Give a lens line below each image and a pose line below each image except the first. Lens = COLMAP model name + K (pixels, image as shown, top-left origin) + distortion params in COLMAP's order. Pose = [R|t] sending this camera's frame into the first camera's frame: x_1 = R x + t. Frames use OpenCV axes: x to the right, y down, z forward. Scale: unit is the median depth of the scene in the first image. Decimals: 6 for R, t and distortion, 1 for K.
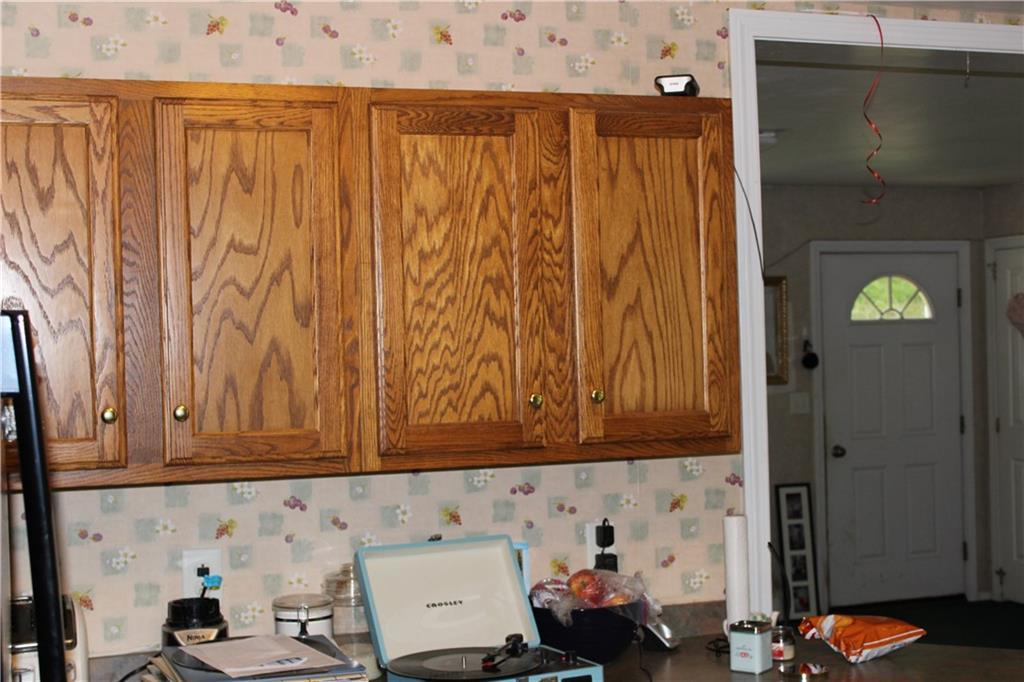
lens RADIAL K [[1535.2, 0, 512.0], [0, 1535.2, 341.0], [0, 0, 1]] dist [-0.005095, 0.006045]
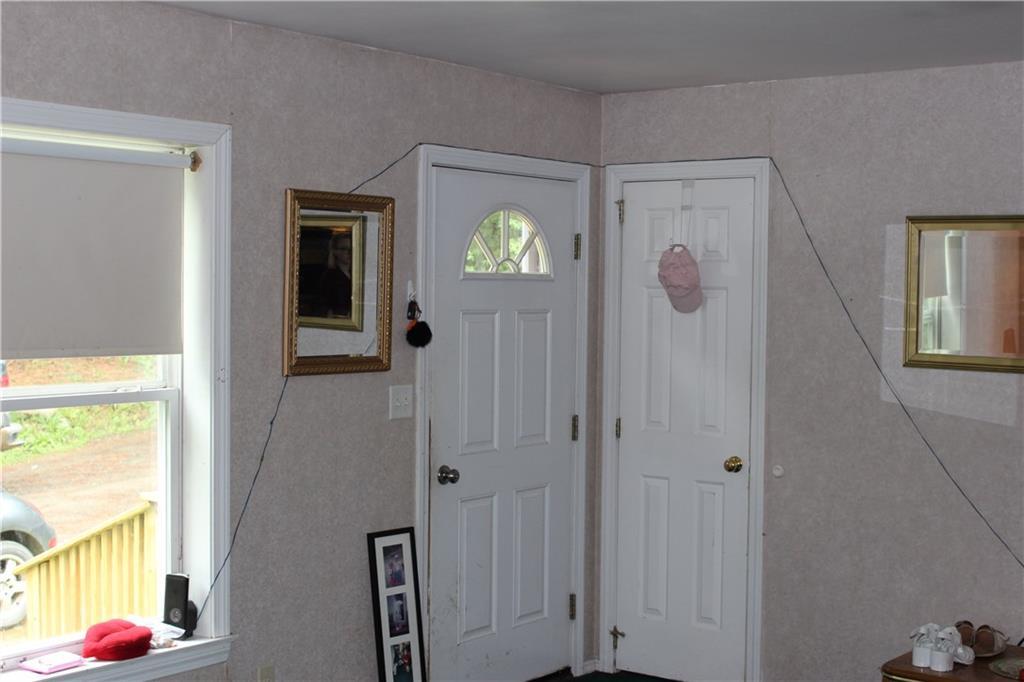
lens RADIAL K [[1535.2, 0, 512.0], [0, 1535.2, 341.0], [0, 0, 1]] dist [-0.005095, 0.006045]
pose [[0.829856, 0.013869, 0.557806, -0.124991], [-0.035401, 0.998986, 0.027829, -0.003452], [-0.556854, -0.042841, 0.829505, 0.445714]]
